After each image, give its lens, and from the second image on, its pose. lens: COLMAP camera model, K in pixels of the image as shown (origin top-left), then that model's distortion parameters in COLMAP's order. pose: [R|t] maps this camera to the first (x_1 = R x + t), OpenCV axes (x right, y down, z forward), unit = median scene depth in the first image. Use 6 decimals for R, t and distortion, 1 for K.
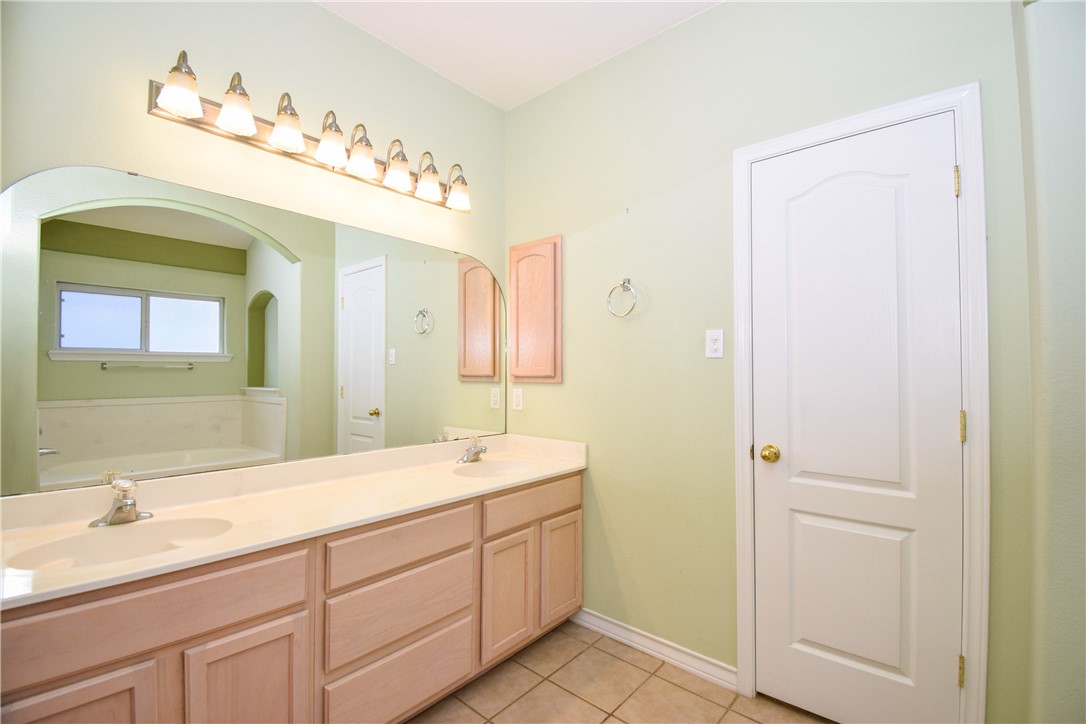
lens RADIAL K [[479.3, 0, 543.7], [0, 479.3, 365.6], [0, 0, 1]] dist [-0.020763, -0.001723]
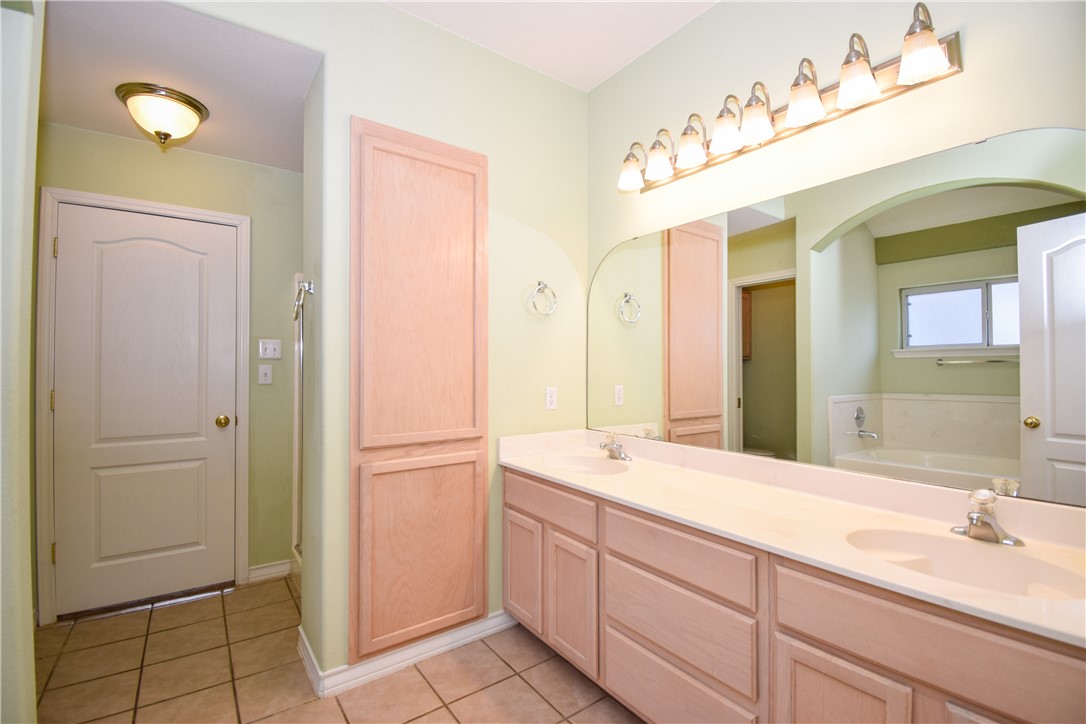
lens RADIAL K [[479.3, 0, 542.9], [0, 479.3, 361.7], [0, 0, 1]] dist [-0.020763, -0.001723]
pose [[-0.235069, -0.016495, -0.971839, 0.293807], [0.012908, 0.999715, -0.020090, 0.010302], [0.971893, -0.017267, -0.234789, 0.432626]]
